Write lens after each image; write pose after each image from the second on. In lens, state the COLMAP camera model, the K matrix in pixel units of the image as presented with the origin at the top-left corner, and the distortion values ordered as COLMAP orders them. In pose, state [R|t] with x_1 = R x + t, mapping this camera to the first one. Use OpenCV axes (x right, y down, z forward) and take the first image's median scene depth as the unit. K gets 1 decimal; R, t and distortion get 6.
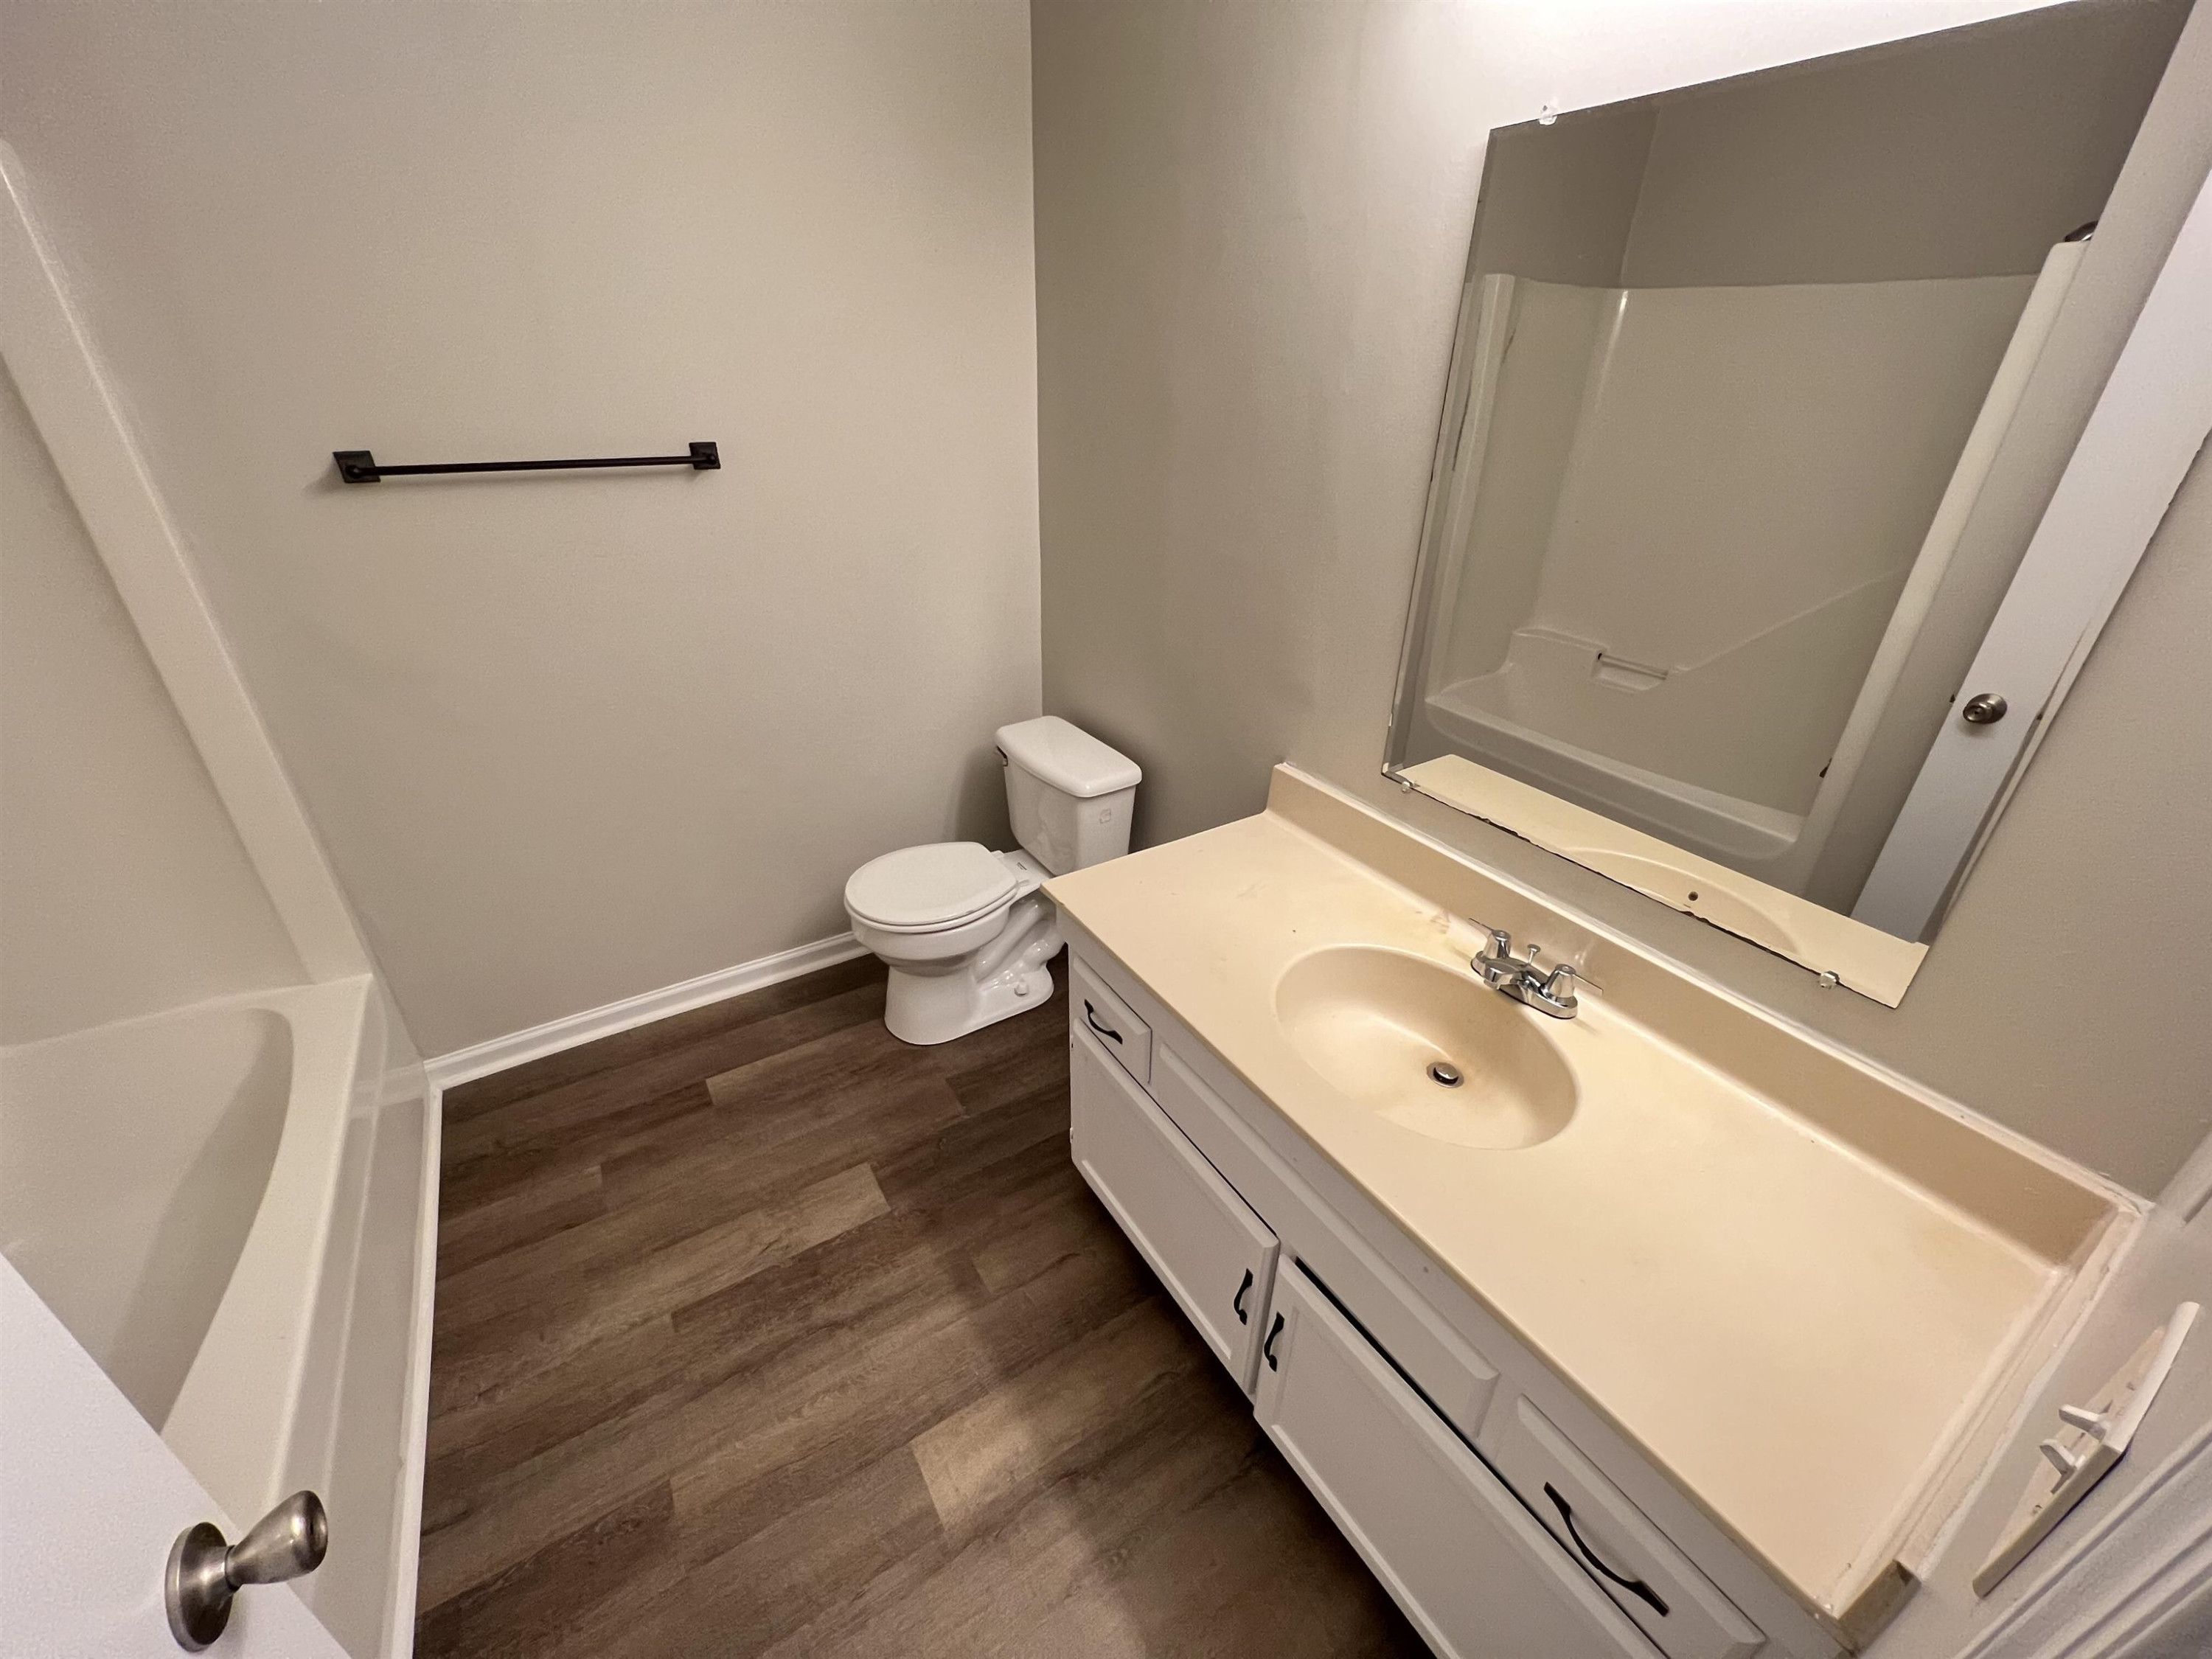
lens RADIAL K [[885.8, 0, 1104.0], [0, 885.8, 829.0], [0, 0, 1]] dist [-0.001306, 0.000249]
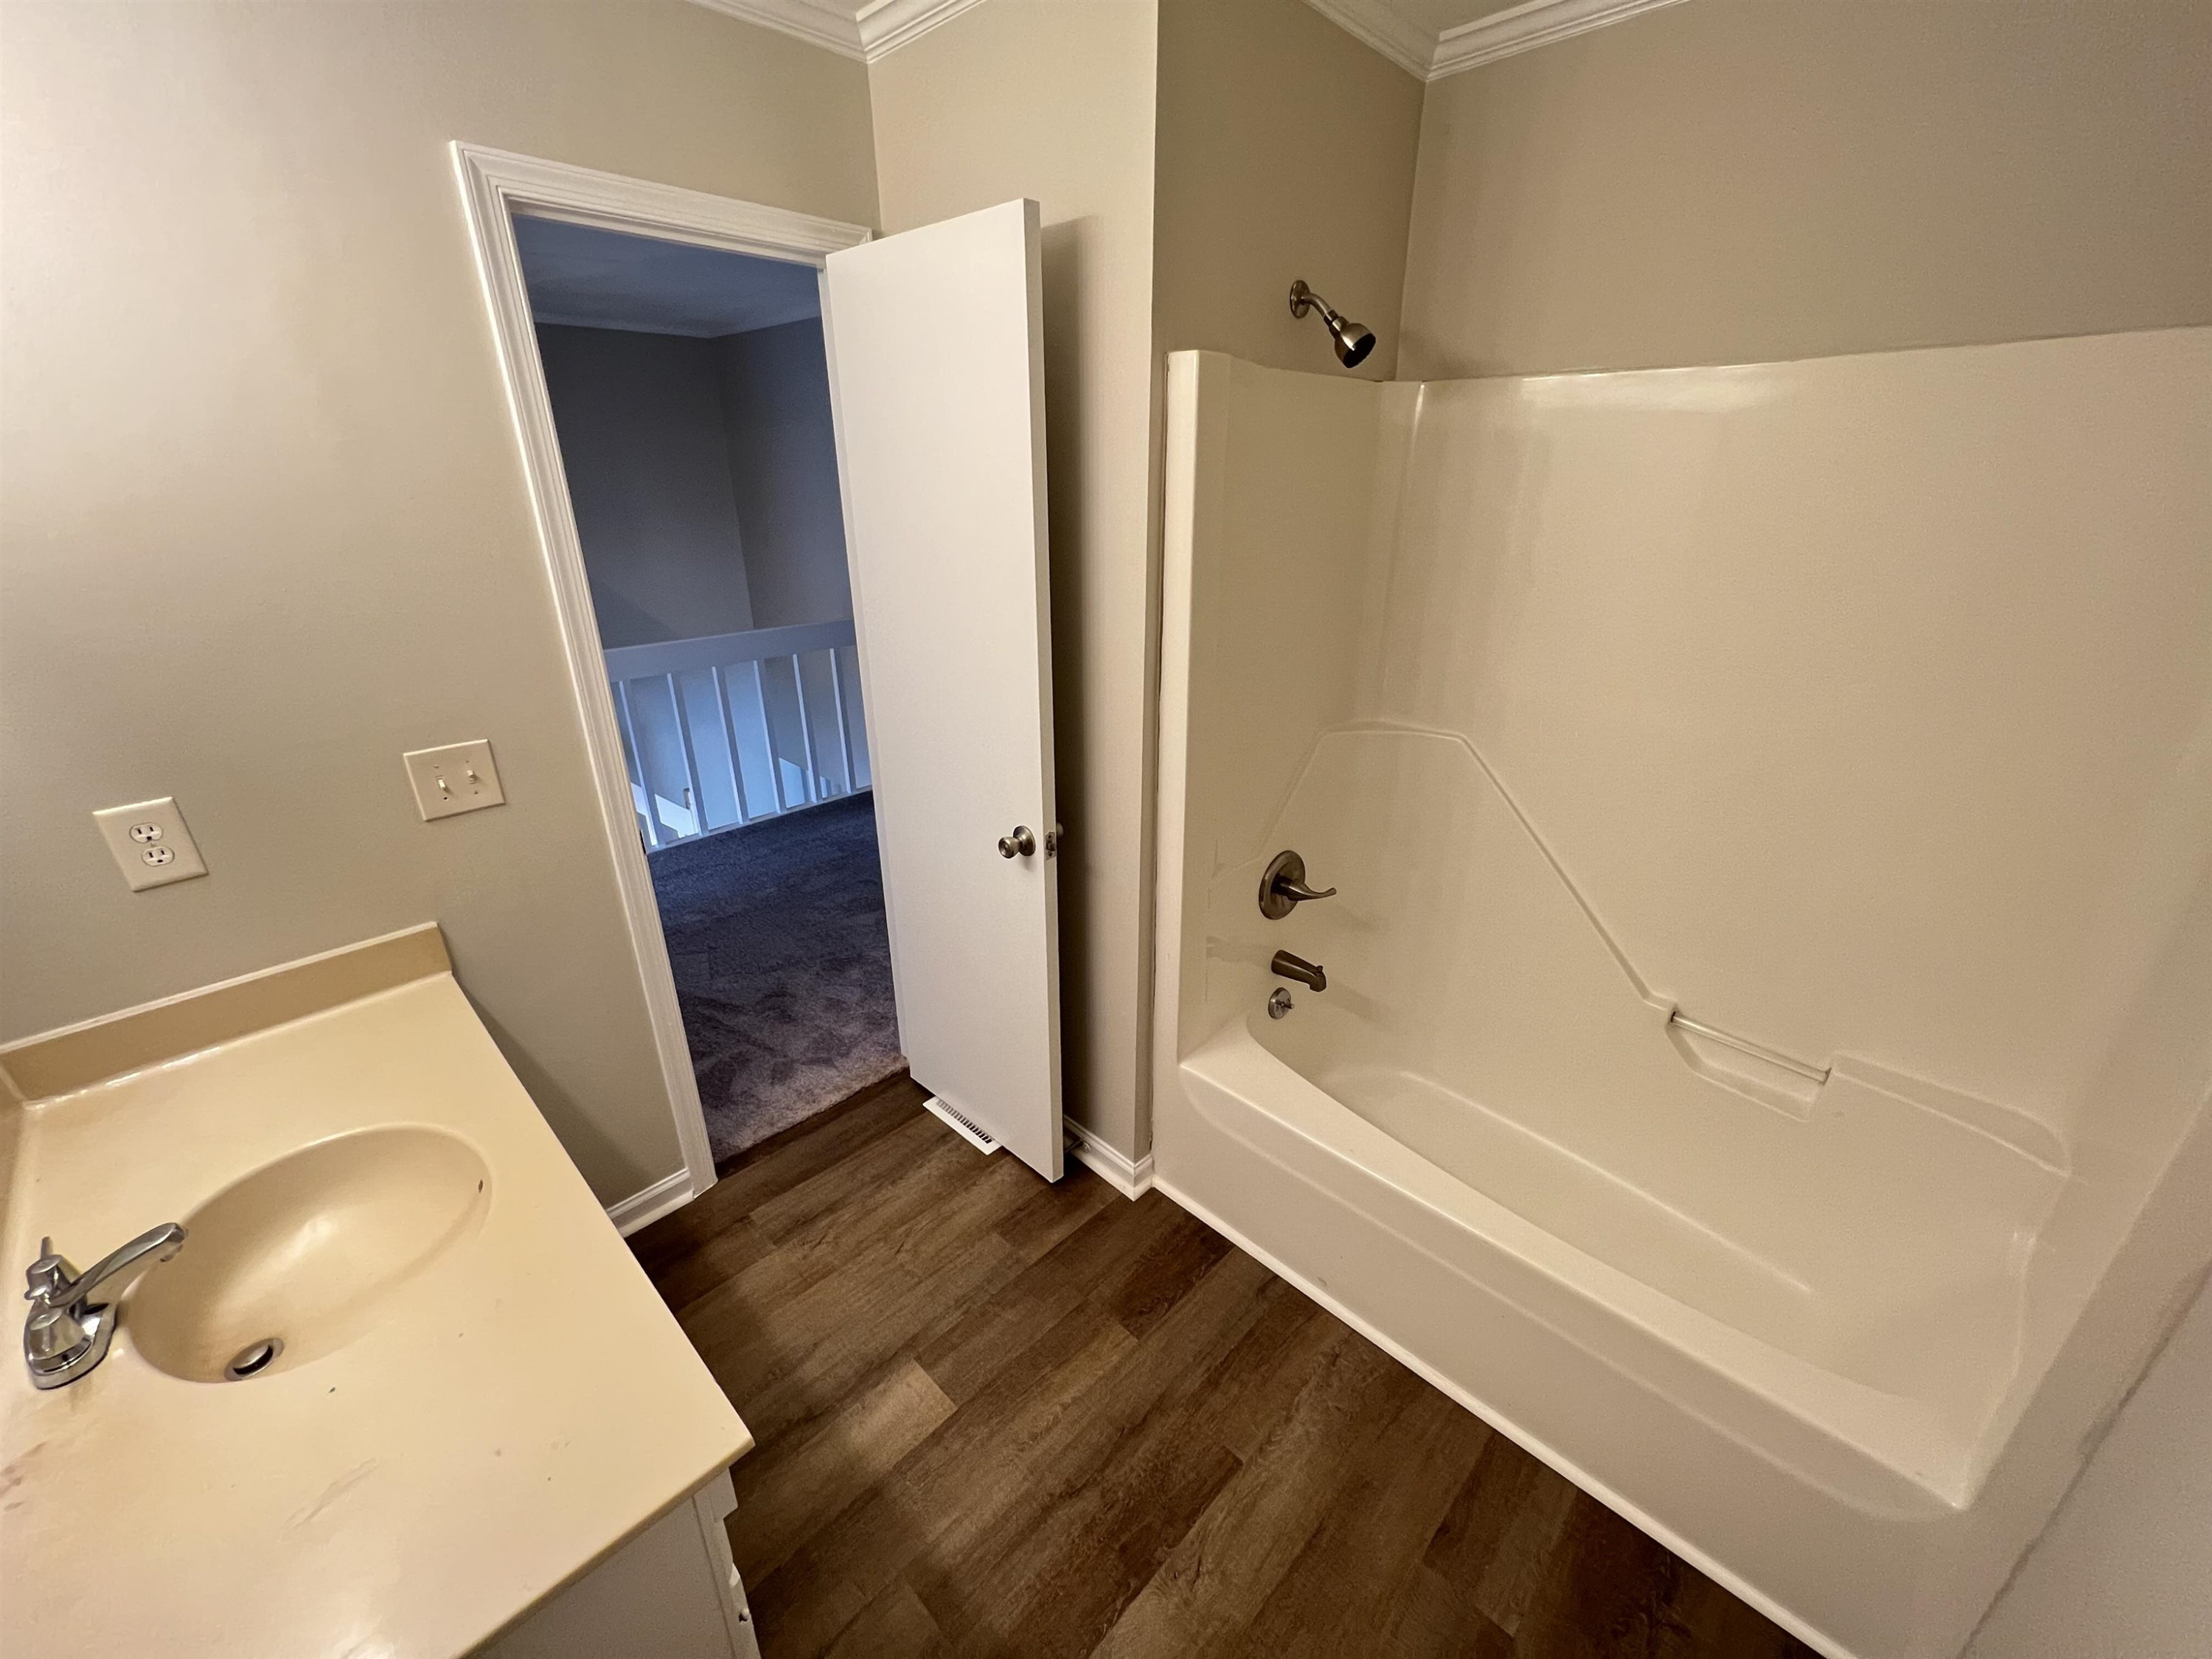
lens RADIAL K [[885.8, 0, 1104.5], [0, 885.8, 830.4], [0, 0, 1]] dist [-0.001306, 0.000249]
pose [[-0.971934, 0.074502, -0.223145, -0.191452], [-0.122873, 0.648104, 0.751574, -0.631542], [0.200615, 0.757899, -0.620760, 1.107134]]
